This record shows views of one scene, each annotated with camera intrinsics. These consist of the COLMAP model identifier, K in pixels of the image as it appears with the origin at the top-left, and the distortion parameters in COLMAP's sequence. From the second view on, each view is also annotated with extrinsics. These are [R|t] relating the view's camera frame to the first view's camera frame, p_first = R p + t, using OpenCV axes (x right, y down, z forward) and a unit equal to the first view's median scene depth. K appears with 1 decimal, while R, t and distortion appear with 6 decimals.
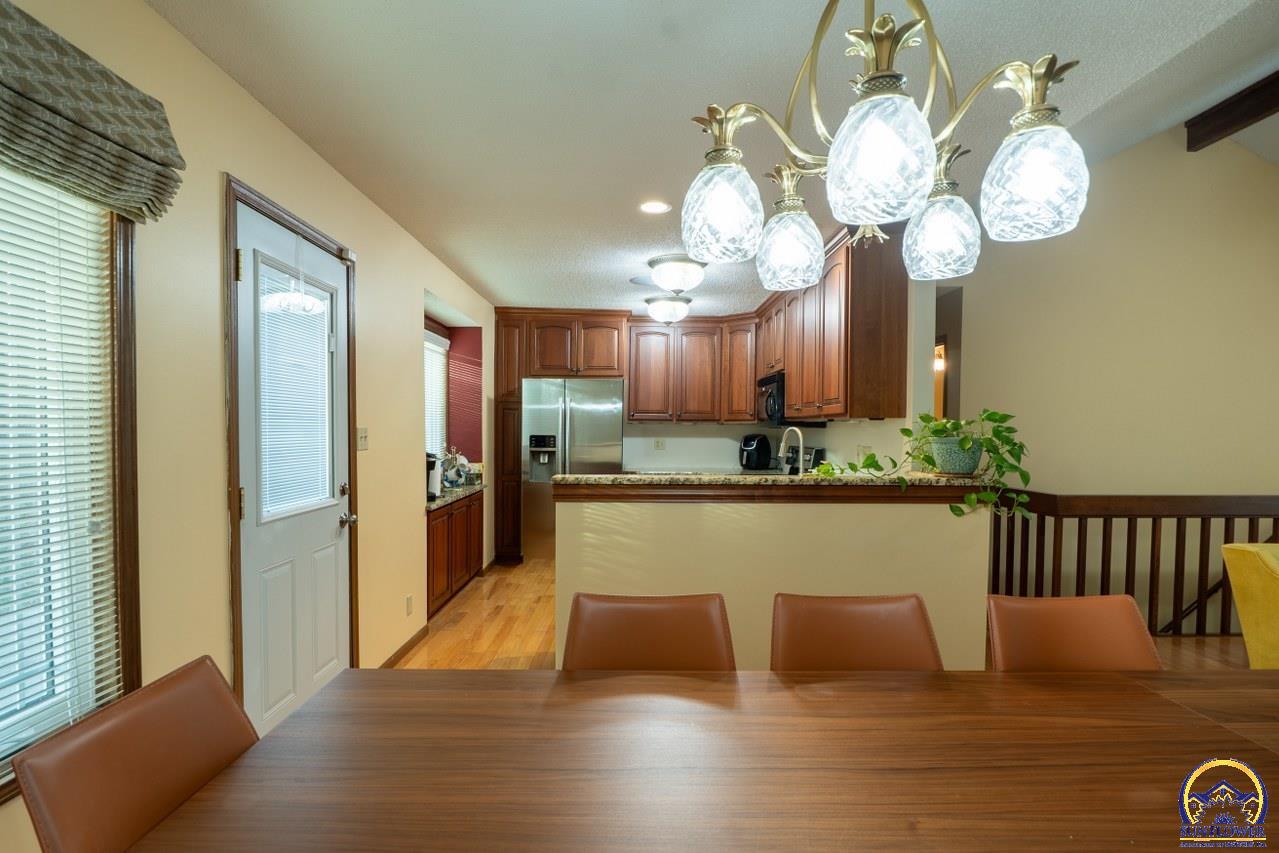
lens RADIAL K [[602.1, 0, 653.7], [0, 602.1, 436.8], [0, 0, 1]] dist [-0.000675, -0.005485]
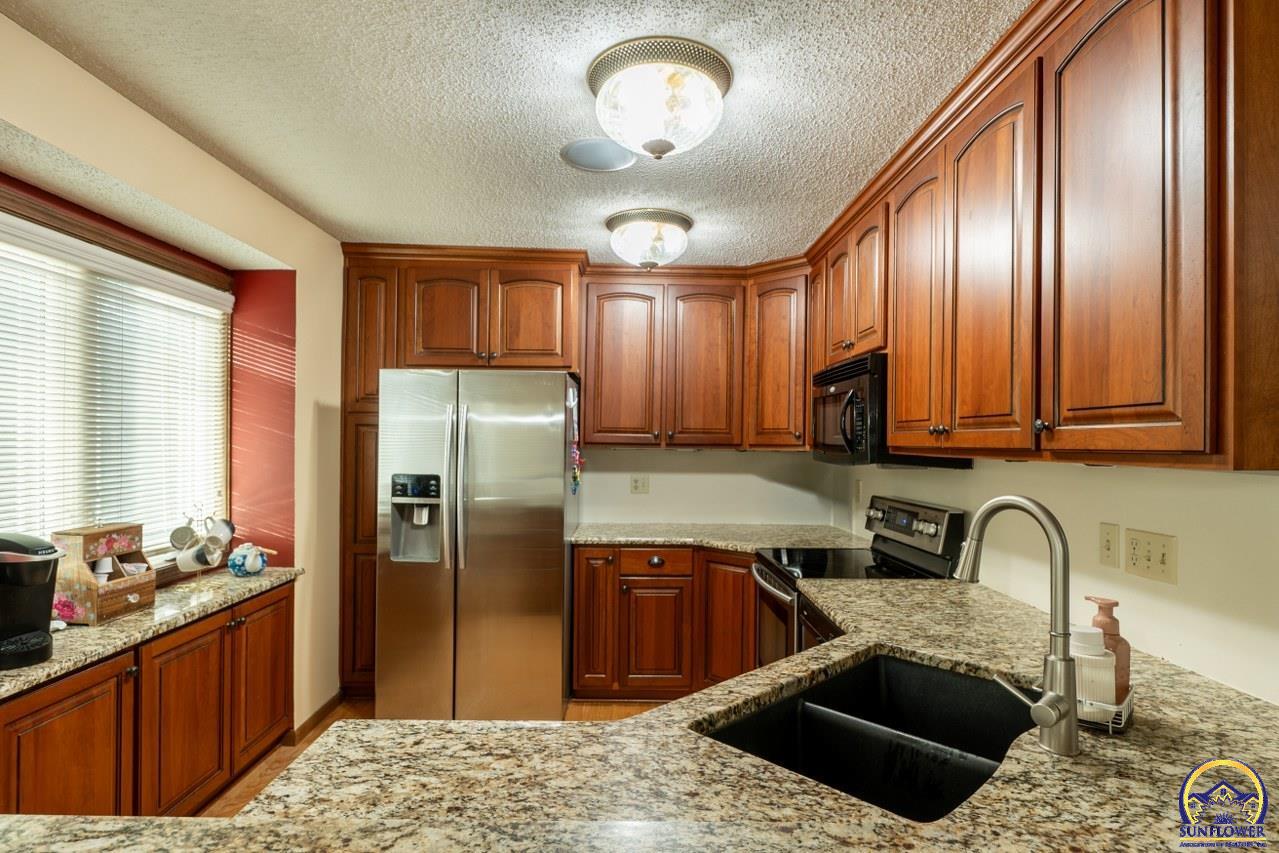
lens RADIAL K [[665.4, 0, 649.9], [0, 665.4, 433.7], [0, 0, 1]] dist [0.003433, -0.005763]
pose [[0.999991, 0.003604, -0.002127, 0.024519], [-0.003661, 0.999613, -0.027563, -0.022056], [0.002027, 0.027571, 0.999618, 0.381686]]
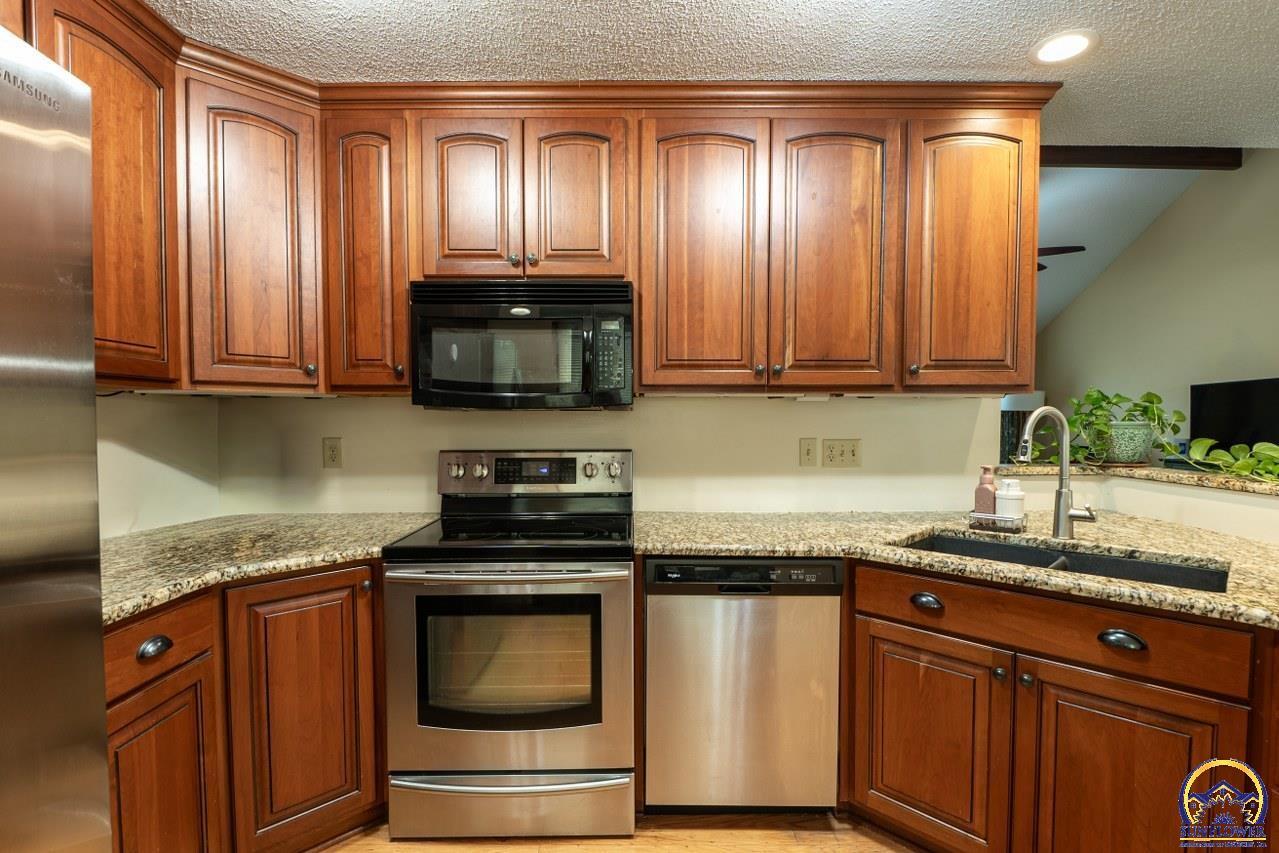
lens RADIAL K [[602.1, 0, 639.8], [0, 602.1, 438.2], [0, 0, 1]] dist [-0.000675, -0.005485]
pose [[0.027575, -0.039313, 0.998846, -0.197522], [0.015799, 0.999119, 0.038887, -0.007821], [-0.999495, 0.014708, 0.028172, 0.810465]]
